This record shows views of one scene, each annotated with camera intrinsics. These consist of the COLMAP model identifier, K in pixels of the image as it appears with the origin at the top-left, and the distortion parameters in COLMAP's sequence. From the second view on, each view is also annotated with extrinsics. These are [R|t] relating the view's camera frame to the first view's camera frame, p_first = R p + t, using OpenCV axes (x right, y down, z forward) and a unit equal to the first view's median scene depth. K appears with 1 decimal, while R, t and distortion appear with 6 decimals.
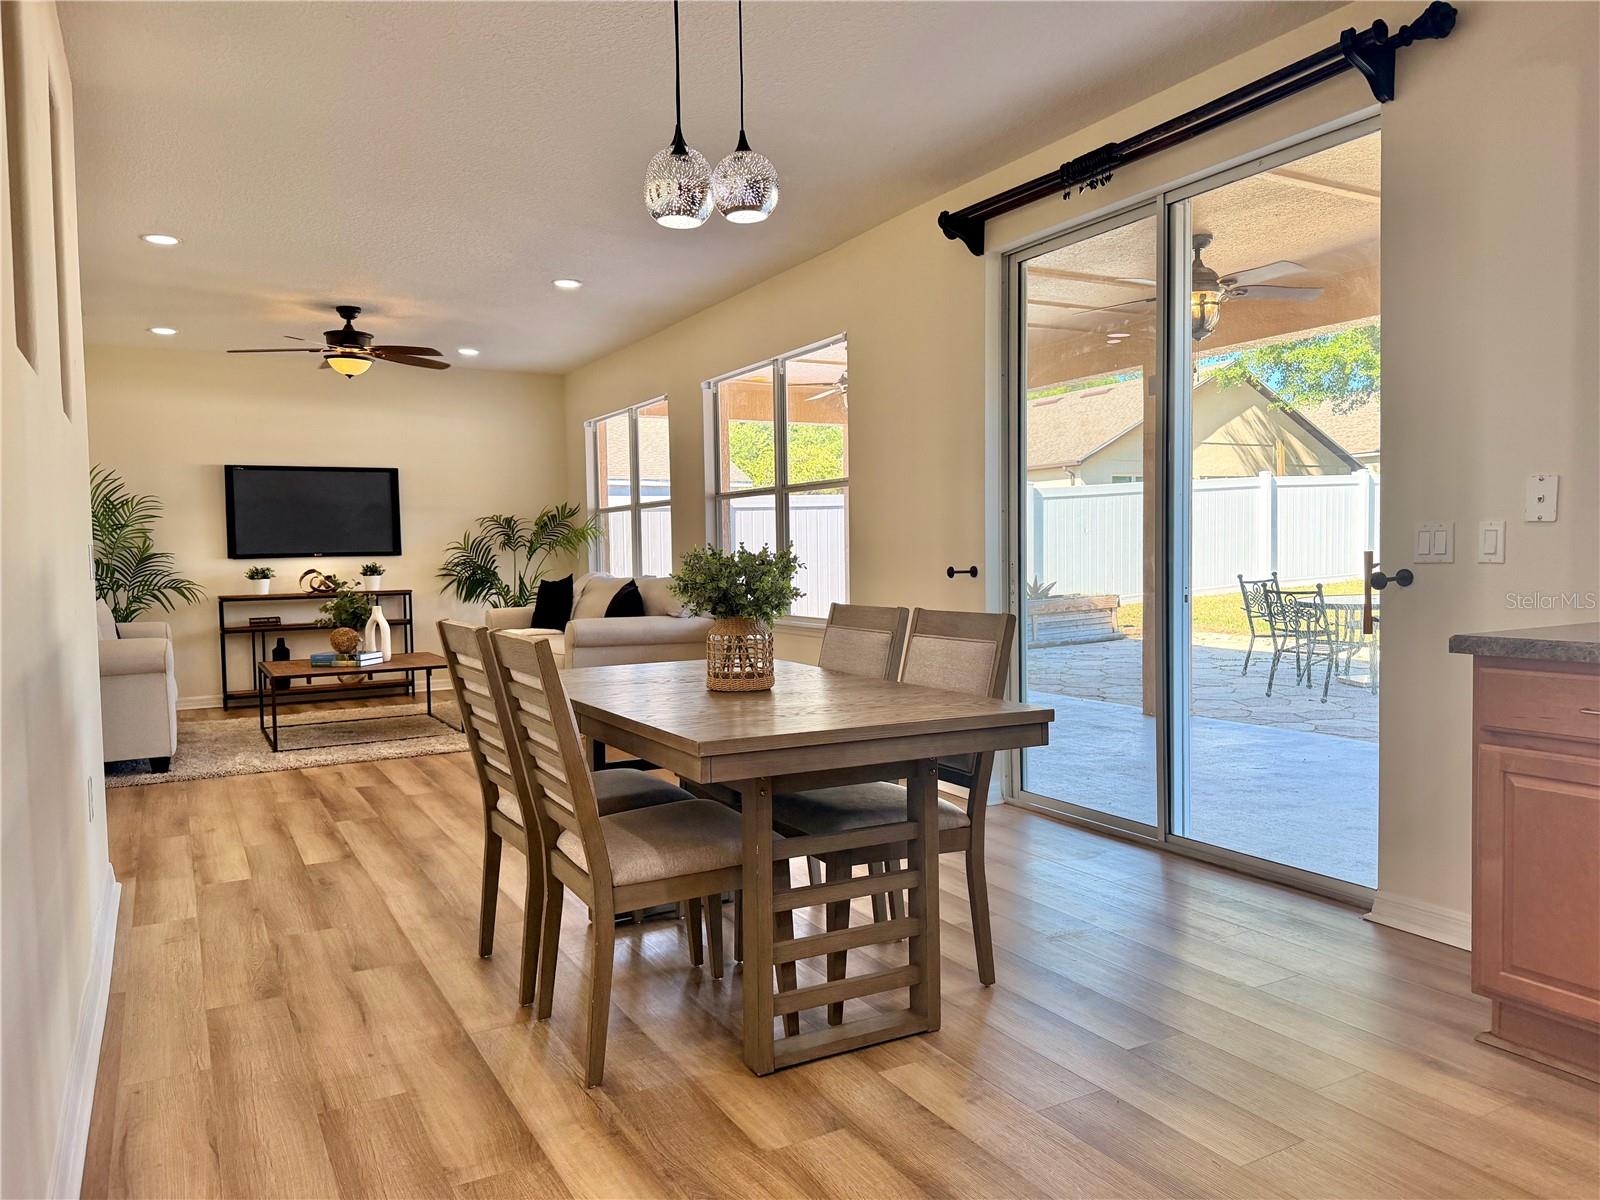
lens RADIAL K [[1115.2, 0, 792.1], [0, 1115.2, 600.7], [0, 0, 1]] dist [0.010636, 0.001584]
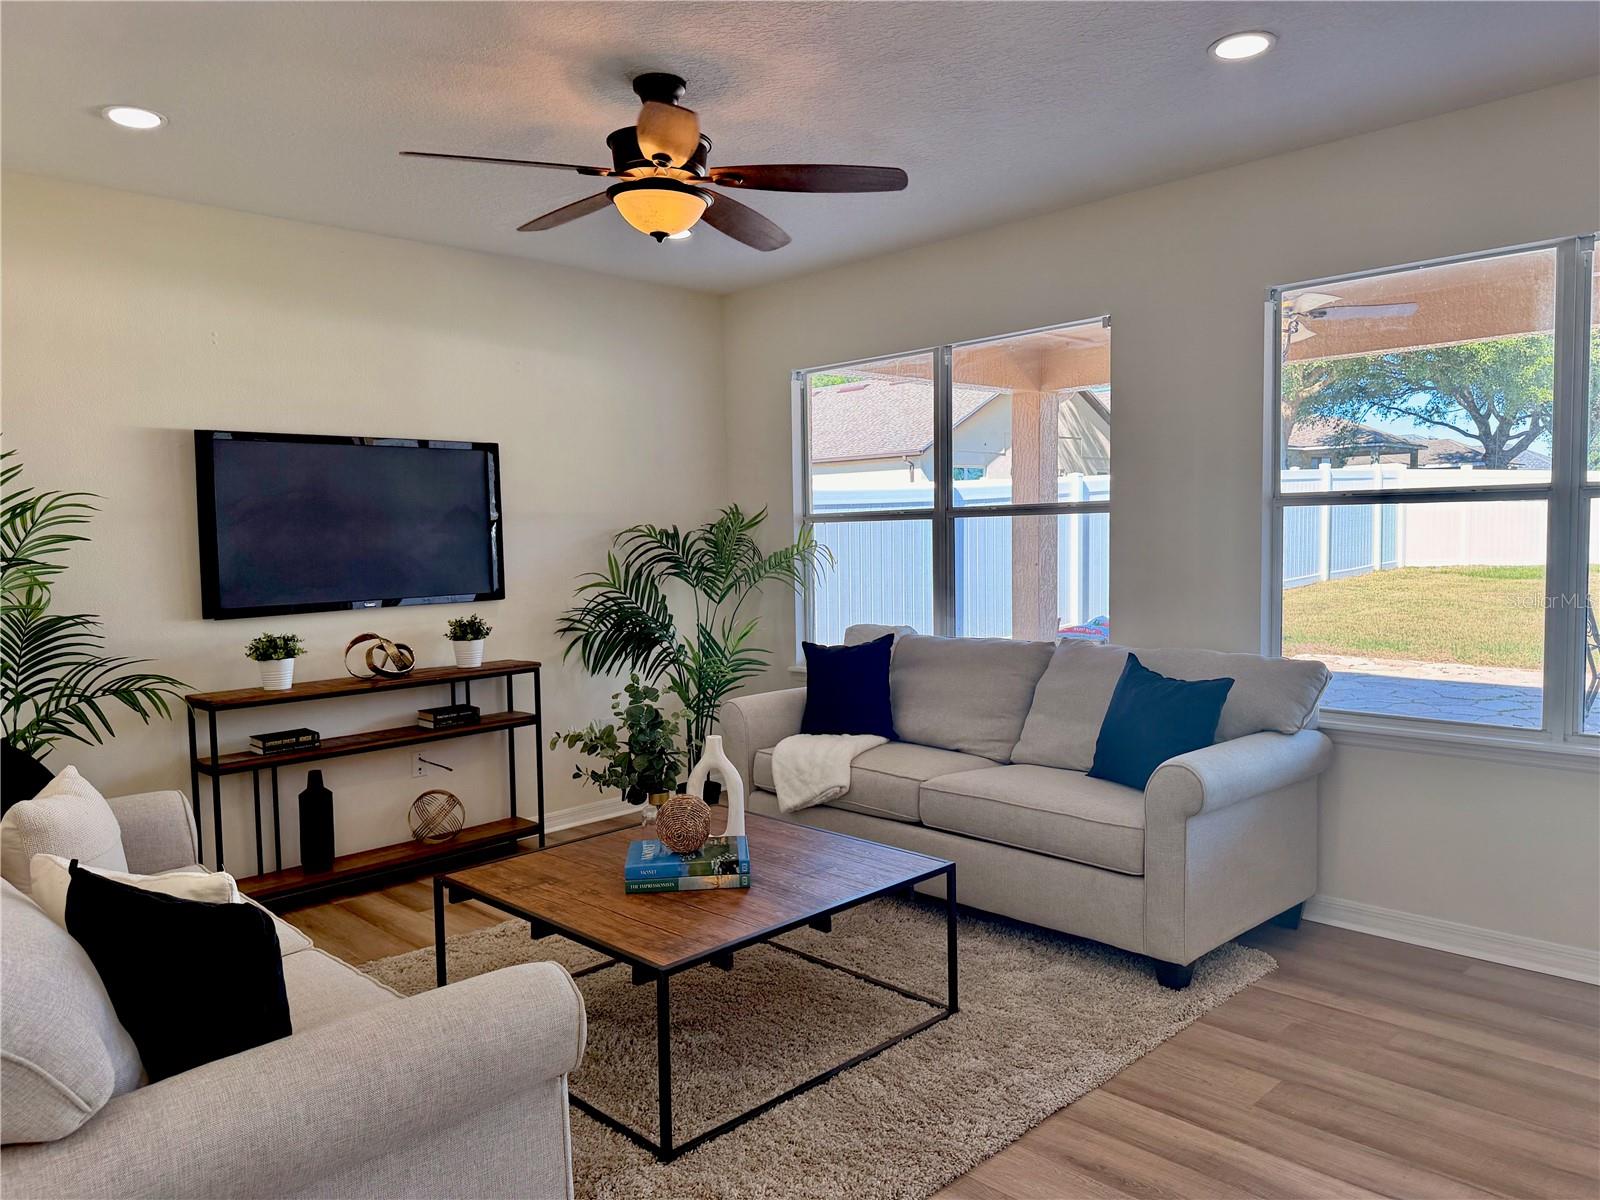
lens RADIAL K [[1115.2, 0, 805.5], [0, 1115.2, 603.1], [0, 0, 1]] dist [0.010636, 0.001584]
pose [[0.964002, -0.019035, 0.265213, -0.371132], [0.015276, 0.999752, 0.016228, -0.047619], [-0.265456, -0.011592, 0.964053, 0.440895]]
